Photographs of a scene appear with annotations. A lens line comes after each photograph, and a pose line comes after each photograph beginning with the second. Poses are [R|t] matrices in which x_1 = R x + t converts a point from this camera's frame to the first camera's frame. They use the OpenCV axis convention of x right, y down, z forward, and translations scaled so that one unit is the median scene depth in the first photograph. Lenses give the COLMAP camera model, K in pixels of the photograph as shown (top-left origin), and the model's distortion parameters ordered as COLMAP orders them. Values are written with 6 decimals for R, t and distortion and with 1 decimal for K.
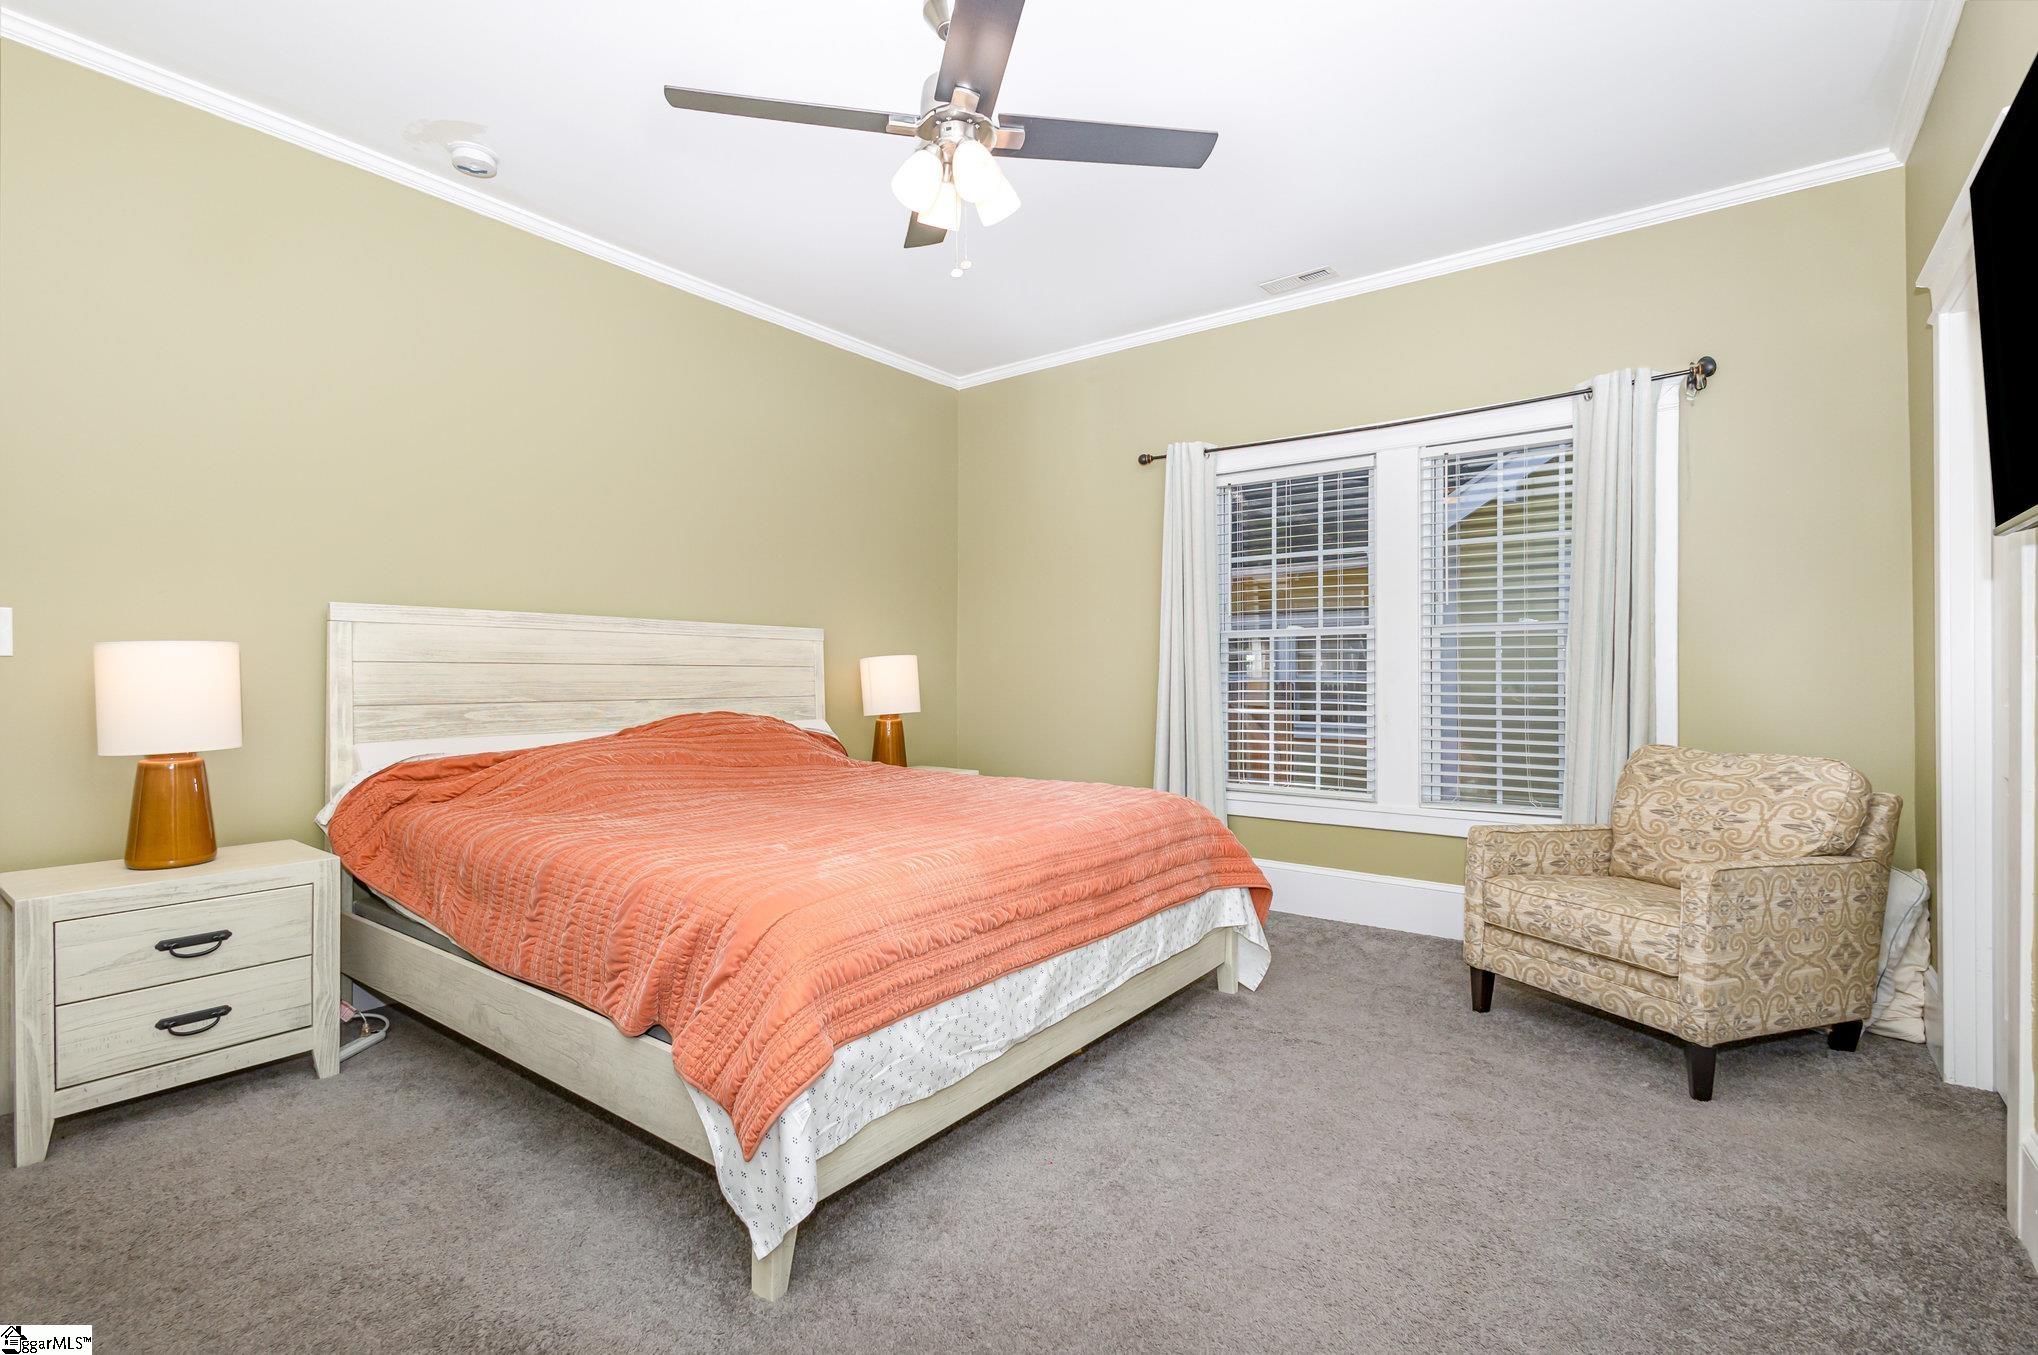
lens RADIAL K [[946.5, 0, 1019.0], [0, 946.5, 677.5], [0, 0, 1]] dist [-0.000081, 0.000087]
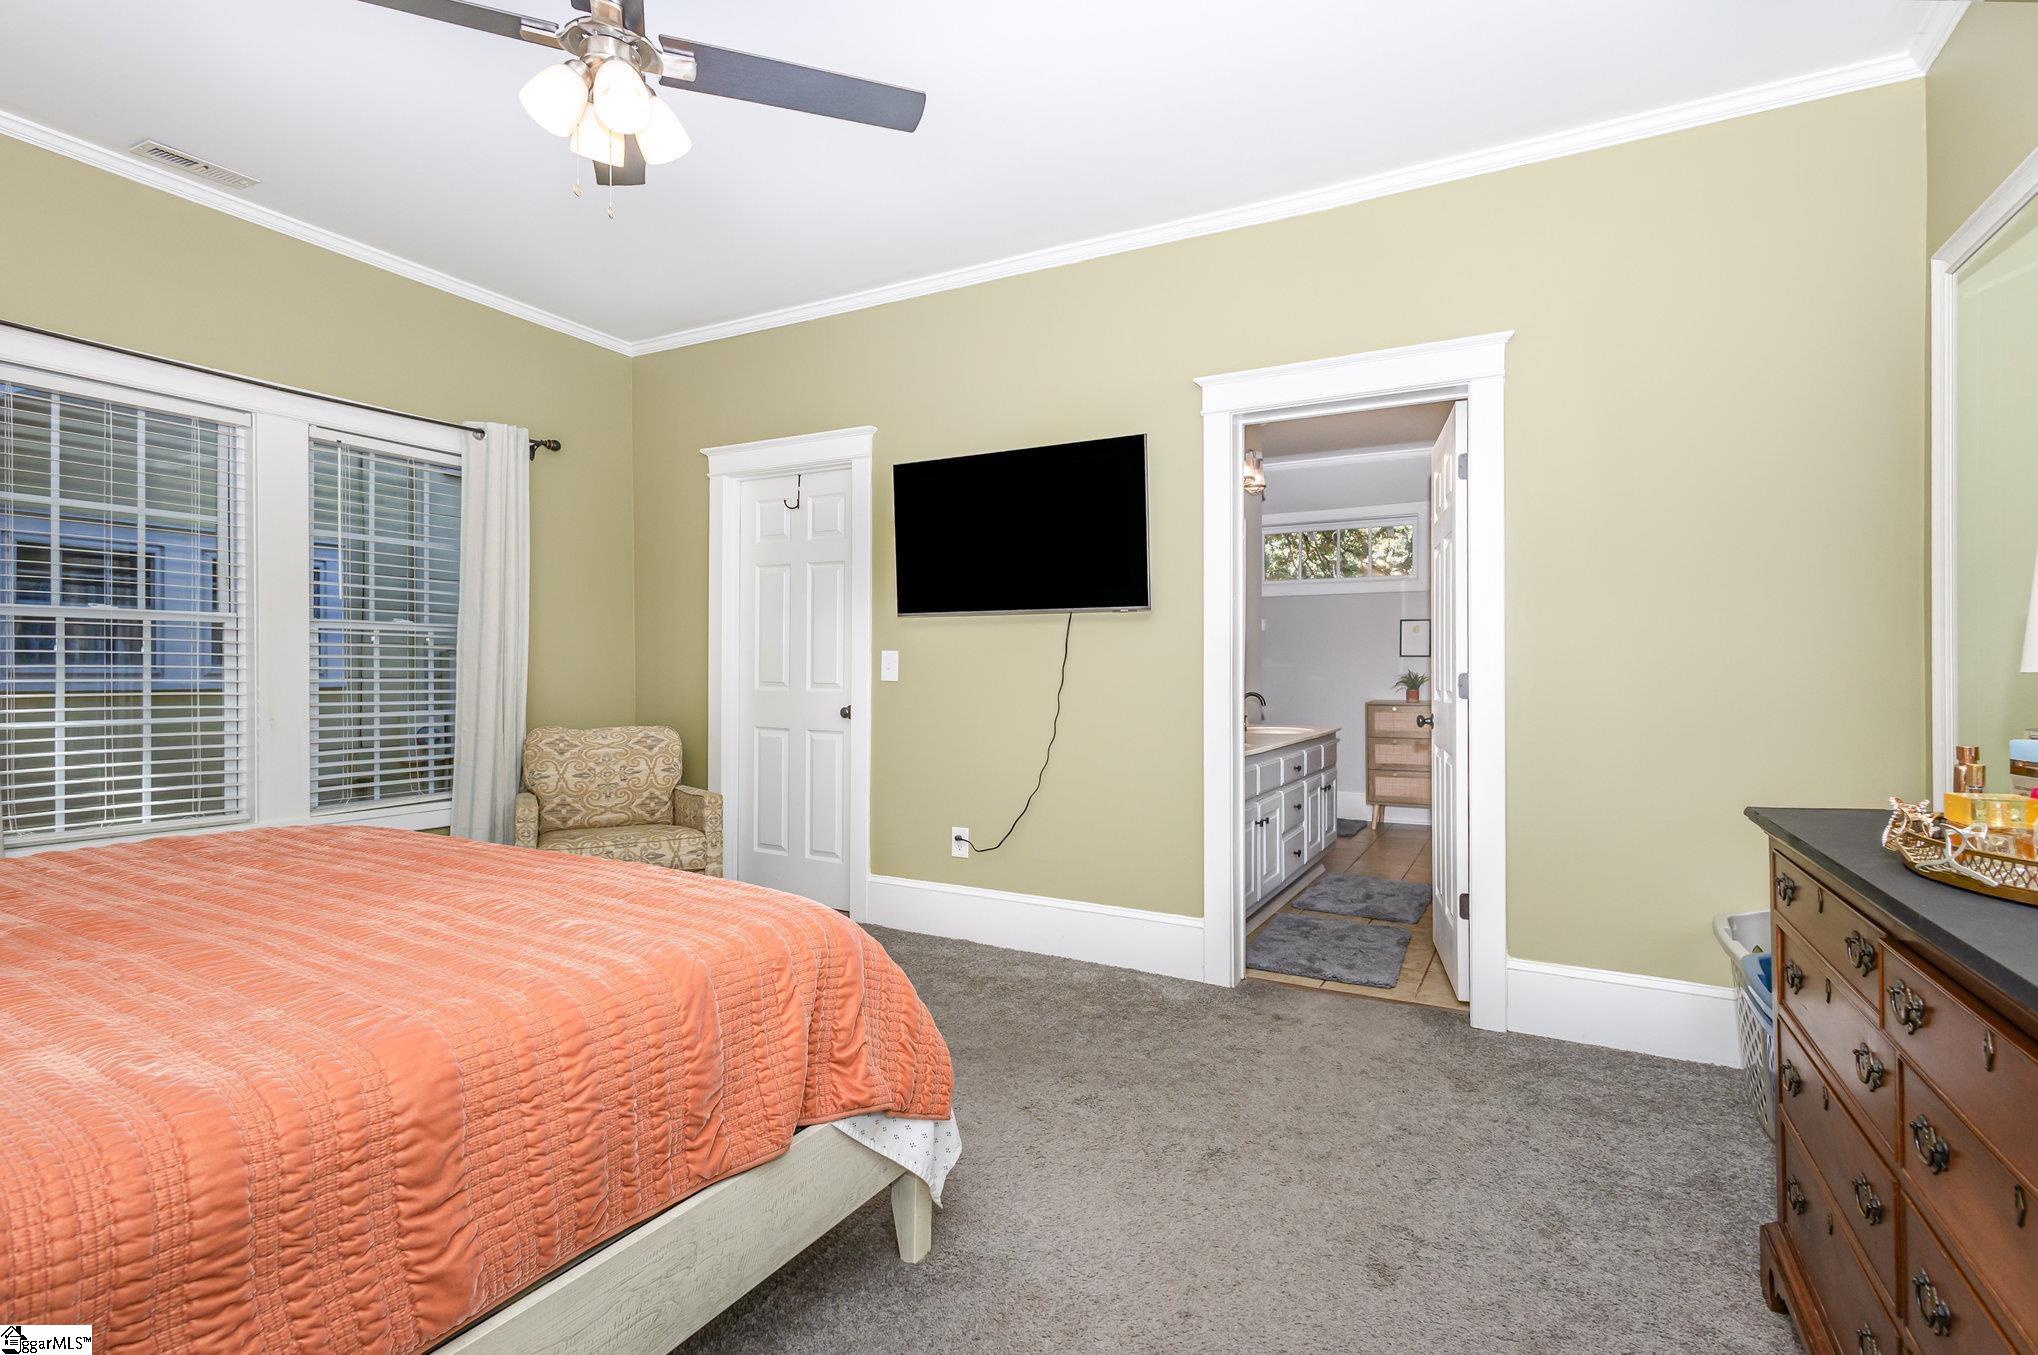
lens RADIAL K [[946.5, 0, 1019.0], [0, 946.5, 677.5], [0, 0, 1]] dist [-0.000081, 0.000087]
pose [[-0.143038, -0.003559, 0.989711, -0.725715], [-0.002205, 0.999992, 0.003277, -0.003165], [-0.989715, -0.001714, -0.143045, 0.560473]]
